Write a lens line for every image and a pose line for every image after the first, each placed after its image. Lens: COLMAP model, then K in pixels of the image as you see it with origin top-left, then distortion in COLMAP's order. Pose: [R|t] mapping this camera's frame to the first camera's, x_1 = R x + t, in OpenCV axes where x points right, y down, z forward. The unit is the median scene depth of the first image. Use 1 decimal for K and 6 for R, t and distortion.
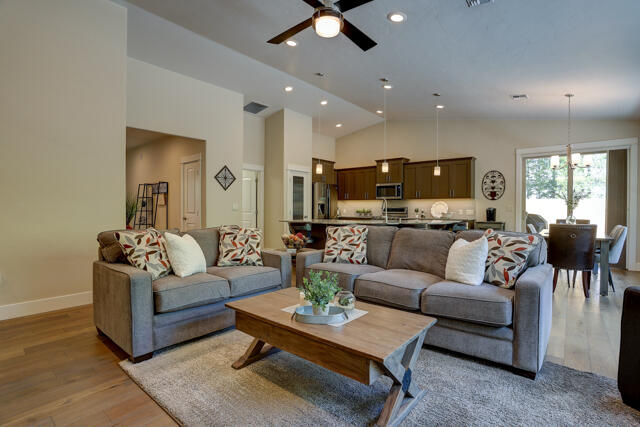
lens RADIAL K [[315.6, 0, 320.7], [0, 315.6, 212.3], [0, 0, 1]] dist [-0.017018, 0.000530]
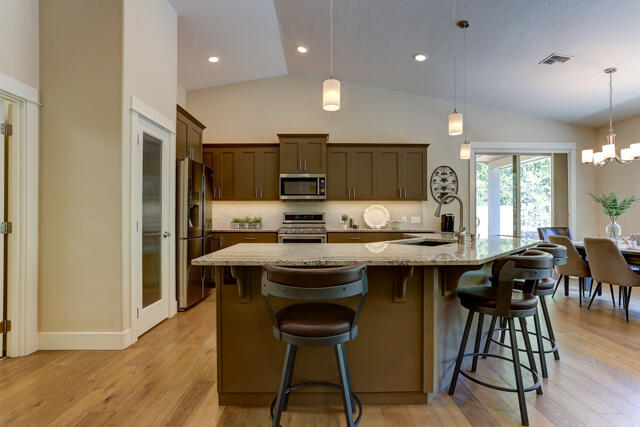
lens RADIAL K [[315.6, 0, 320.4], [0, 315.6, 214.0], [0, 0, 1]] dist [-0.017018, 0.000530]
pose [[0.750214, -0.001138, 0.661194, -0.176256], [0.011026, 0.999881, -0.010789, -0.007842], [-0.661103, 0.015385, 0.750137, 0.563475]]
